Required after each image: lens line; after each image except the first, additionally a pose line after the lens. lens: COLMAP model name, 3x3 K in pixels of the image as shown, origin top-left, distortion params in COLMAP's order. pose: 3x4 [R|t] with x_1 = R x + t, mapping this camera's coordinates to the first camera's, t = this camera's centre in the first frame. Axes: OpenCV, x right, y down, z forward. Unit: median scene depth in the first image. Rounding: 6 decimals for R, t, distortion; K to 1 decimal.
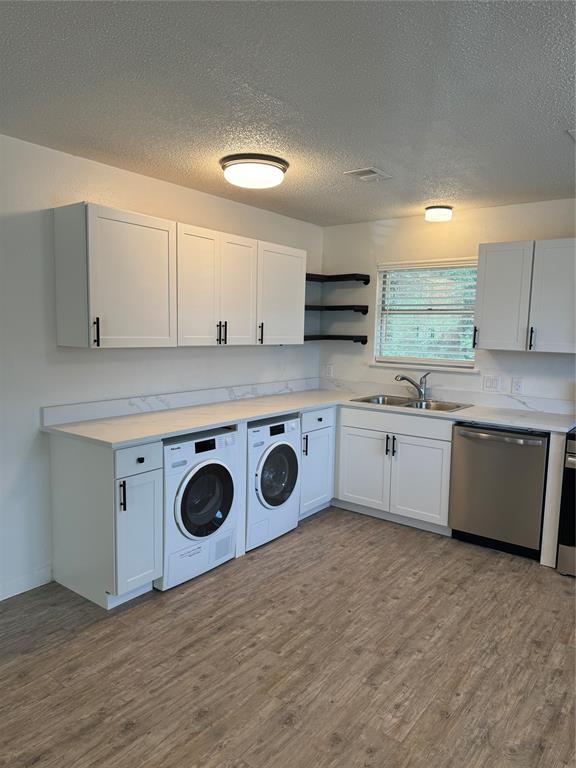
lens RADIAL K [[538.4, 0, 290.1], [0, 538.4, 386.3], [0, 0, 1]] dist [0.053198, -0.058744]
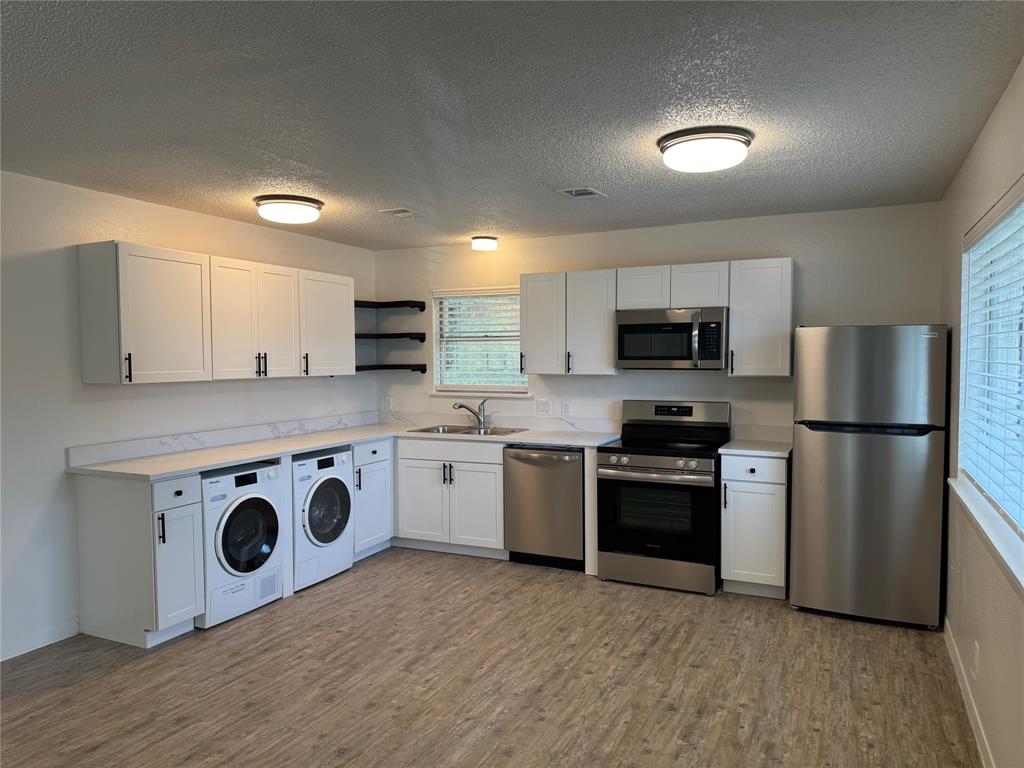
lens RADIAL K [[717.9, 0, 509.3], [0, 717.9, 389.9], [0, 0, 1]] dist [0.053198, -0.058744]
pose [[0.980355, -0.037978, 0.193551, 0.064153], [0.049884, 0.997126, -0.057018, 0.046779], [-0.190829, 0.065553, 0.979432, -0.399840]]
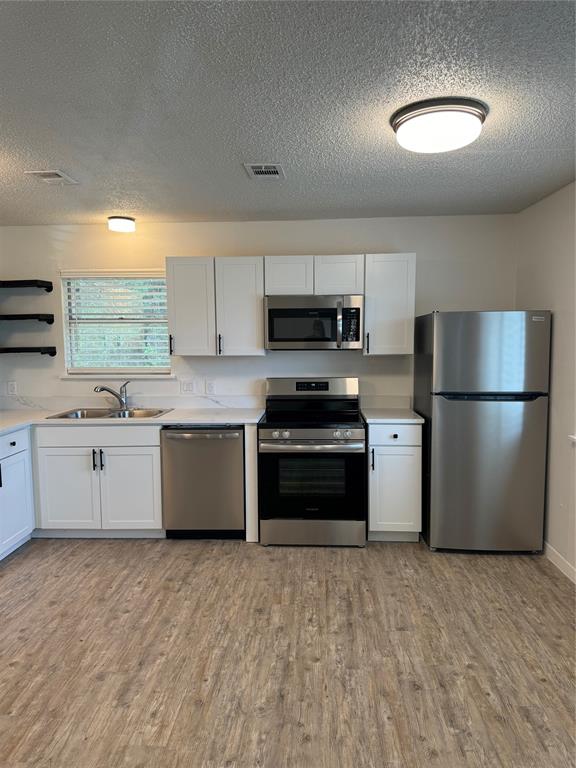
lens RADIAL K [[538.4, 0, 283.8], [0, 538.4, 384.3], [0, 0, 1]] dist [0.053198, -0.058744]
pose [[0.832525, -0.081049, 0.548026, -0.071694], [0.090643, 0.995837, 0.009579, -0.004253], [-0.546522, 0.041700, 0.836406, 0.002925]]
